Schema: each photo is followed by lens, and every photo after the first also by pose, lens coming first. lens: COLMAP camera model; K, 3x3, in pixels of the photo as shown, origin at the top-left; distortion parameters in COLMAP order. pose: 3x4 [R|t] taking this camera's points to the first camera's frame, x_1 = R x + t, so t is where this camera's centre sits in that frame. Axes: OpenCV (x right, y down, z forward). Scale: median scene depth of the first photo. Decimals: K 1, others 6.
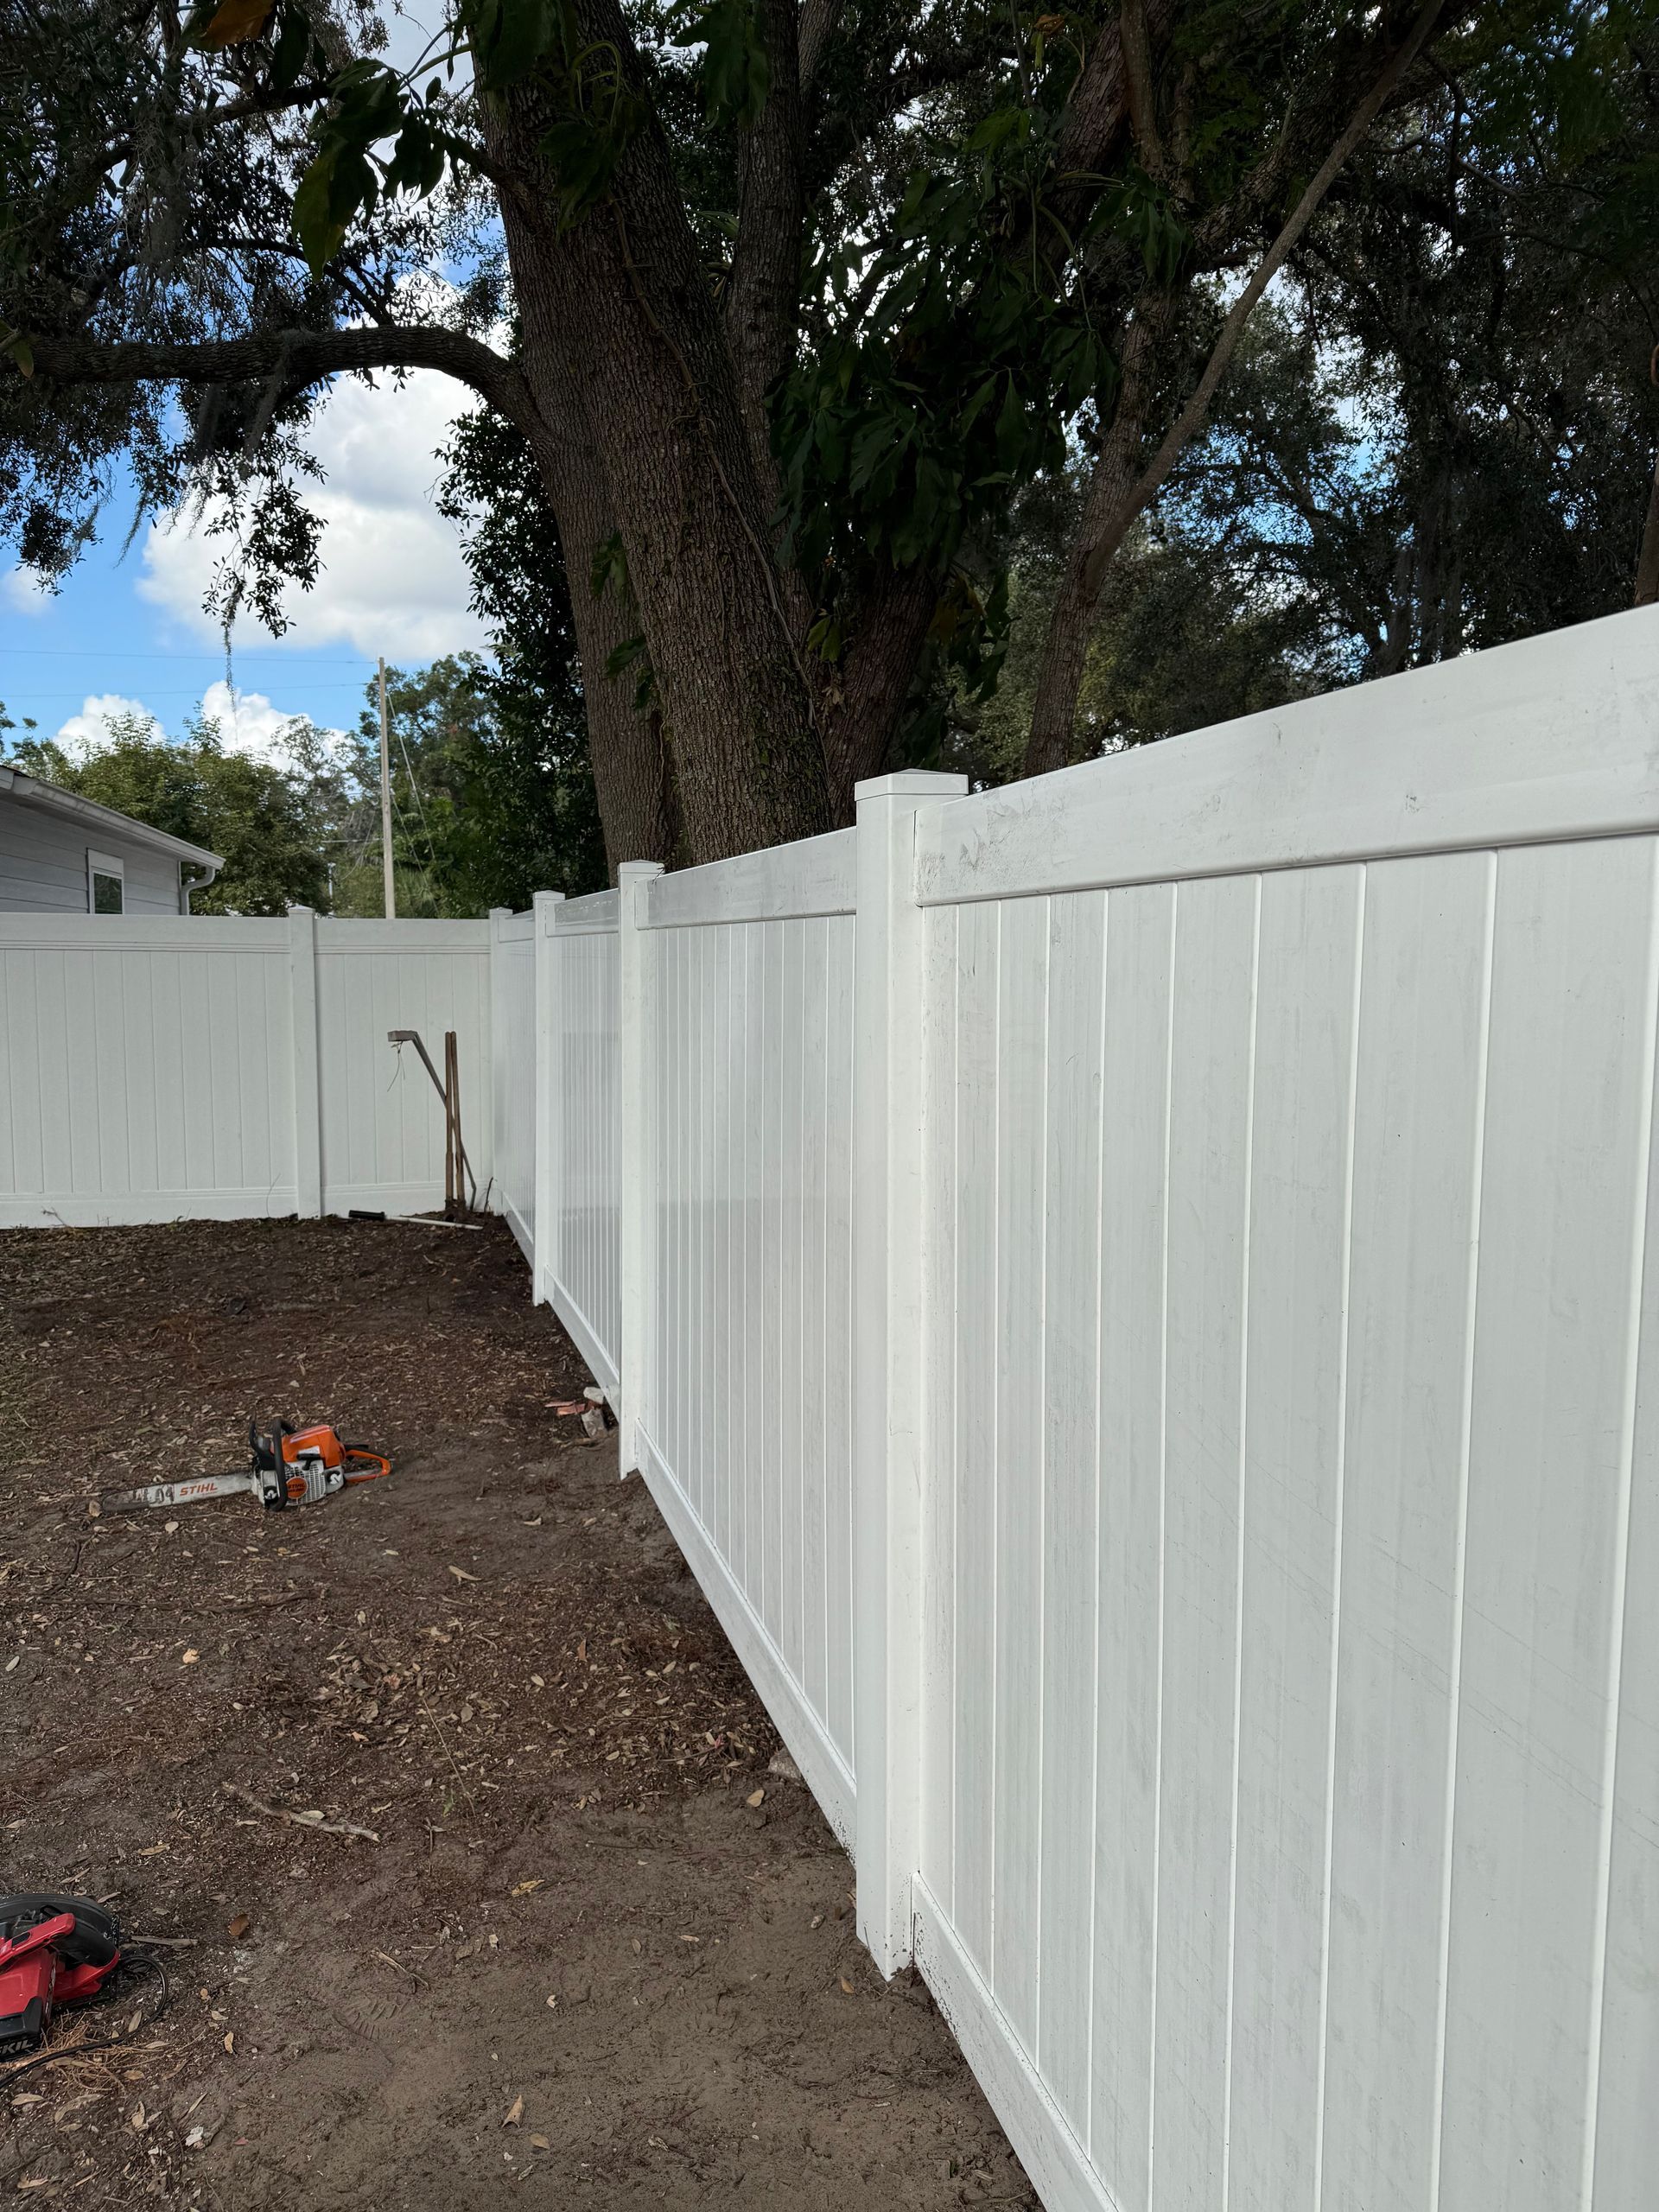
lens RADIAL K [[1709.2, 0, 815.4], [0, 1709.2, 1105.3], [0, 0, 1]] dist [0.080727, -0.068651]
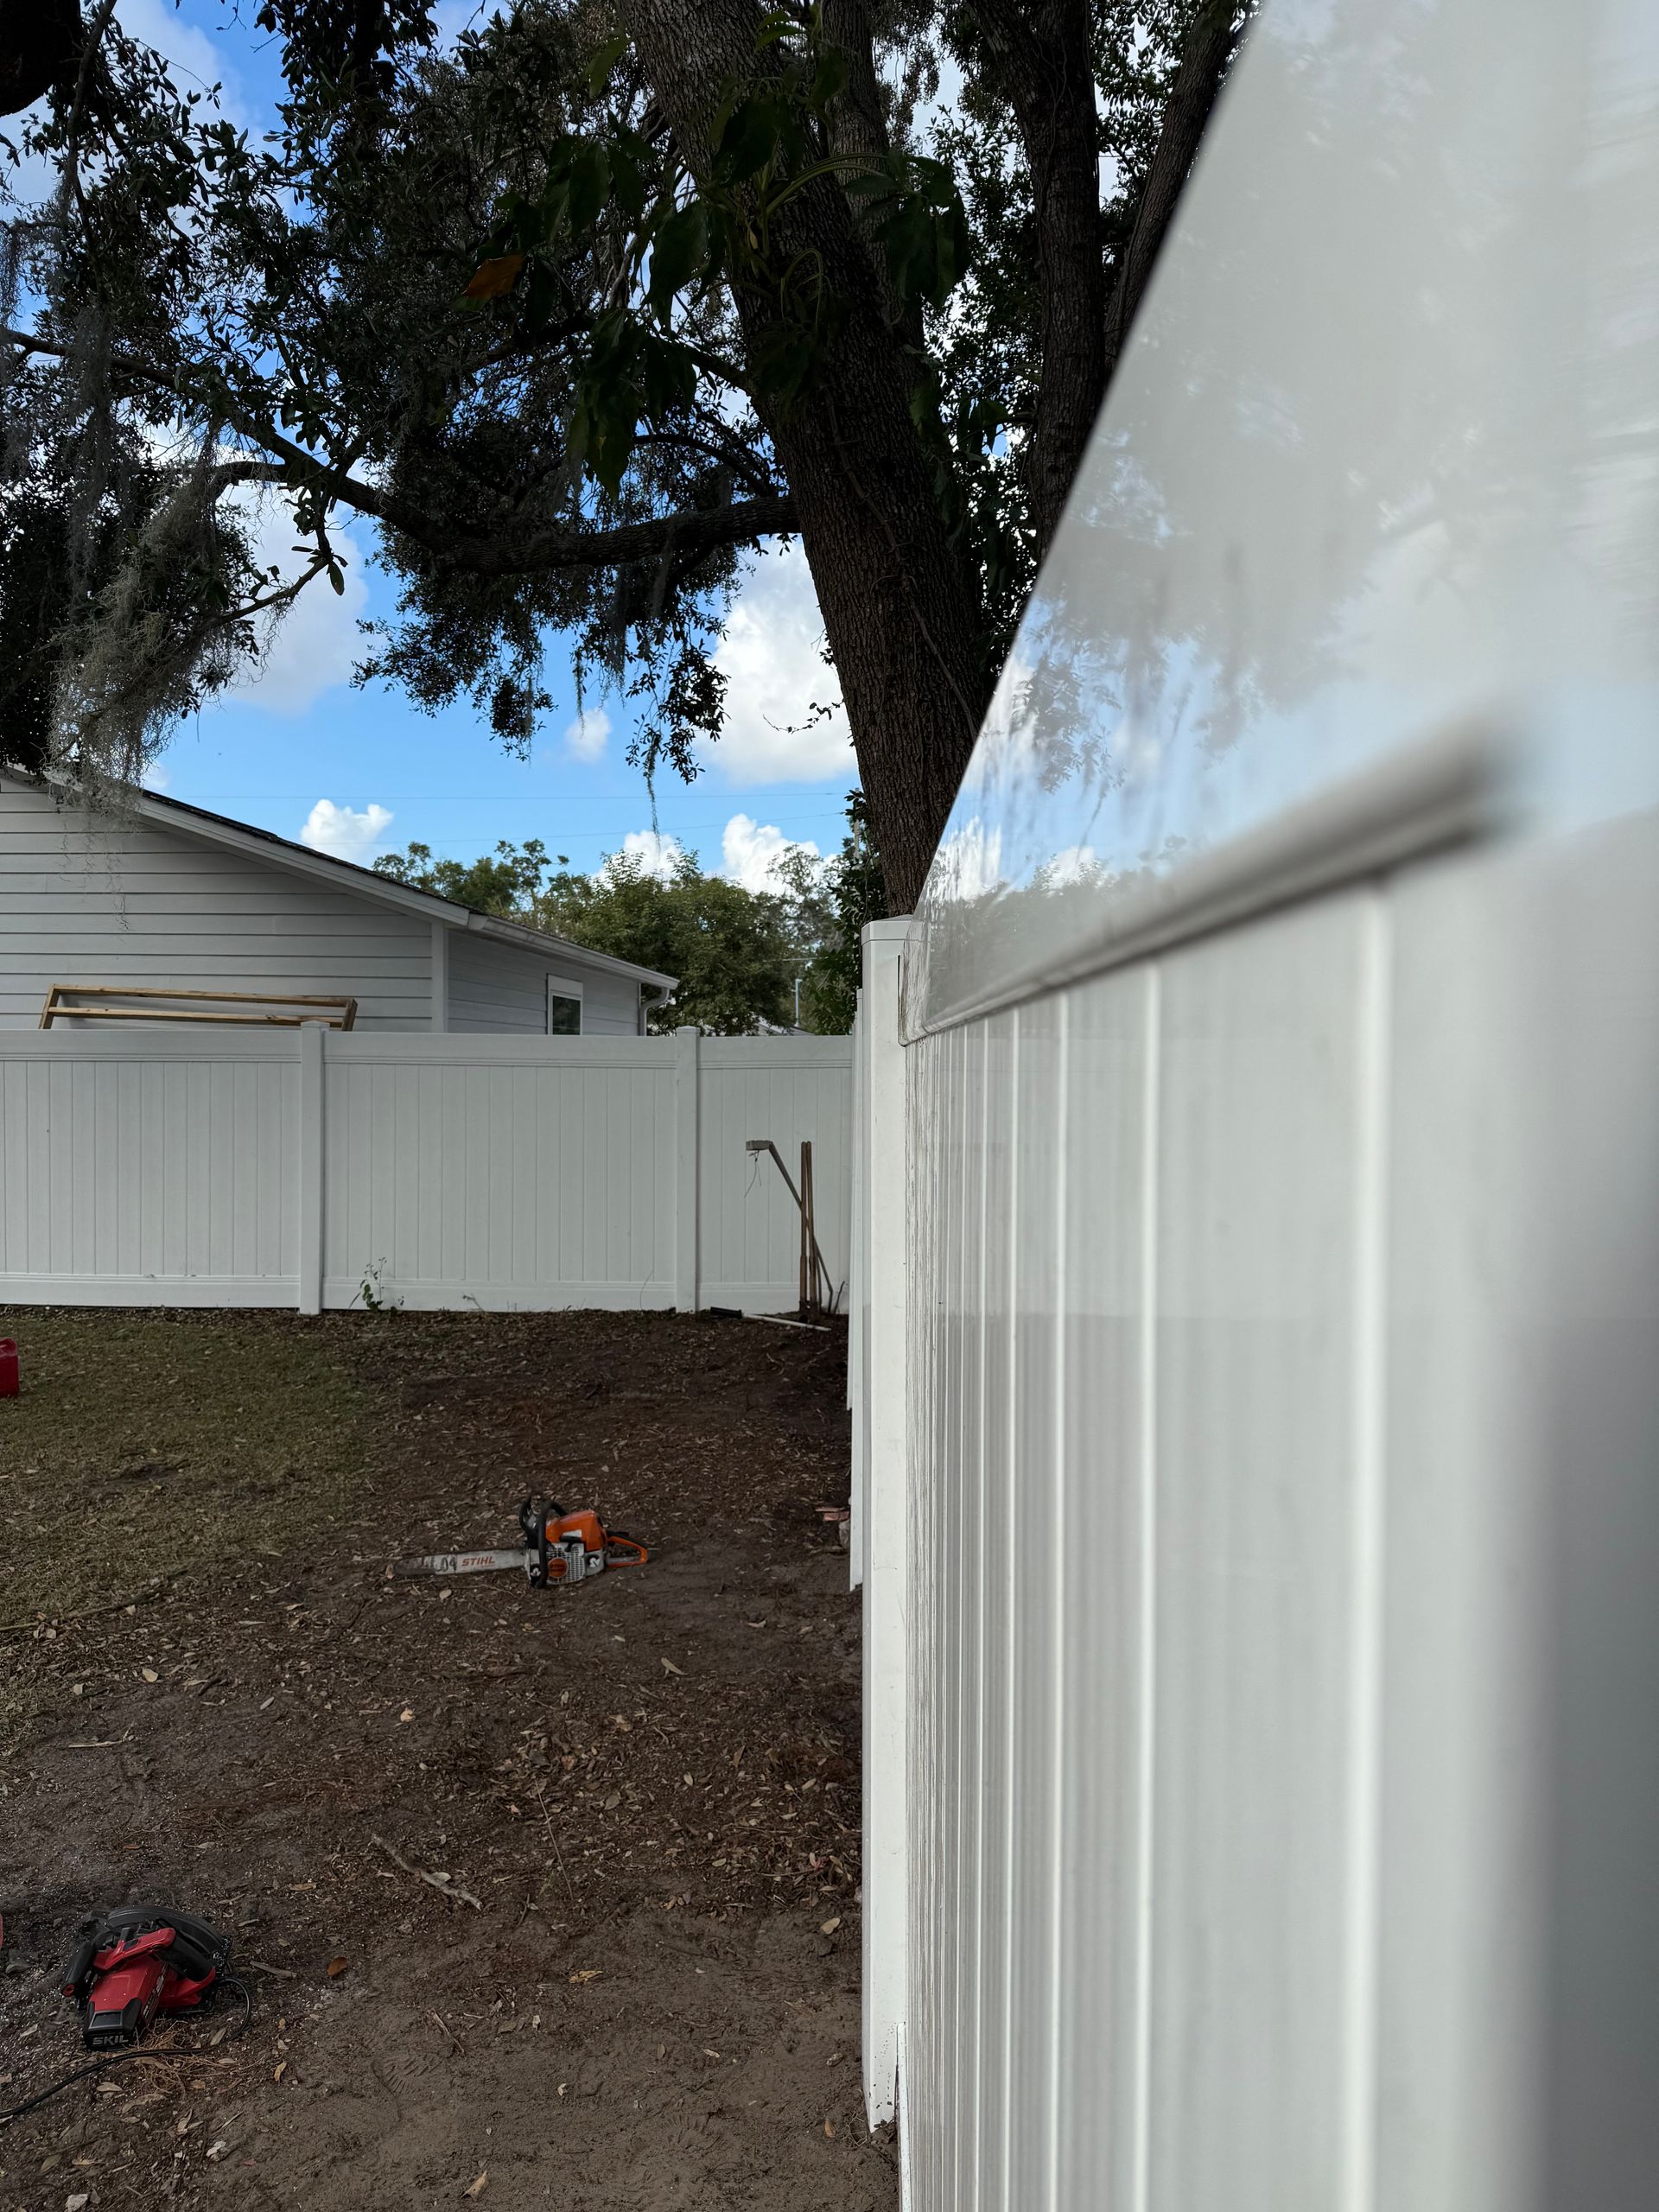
lens RADIAL K [[1709.2, 0, 830.8], [0, 1709.2, 1091.5], [0, 0, 1]] dist [0.080727, -0.068651]
pose [[0.948112, 0.002786, -0.317924, 0.226240], [-0.022550, 0.998032, -0.058504, -0.020577], [0.317136, 0.062637, 0.946309, 0.008847]]
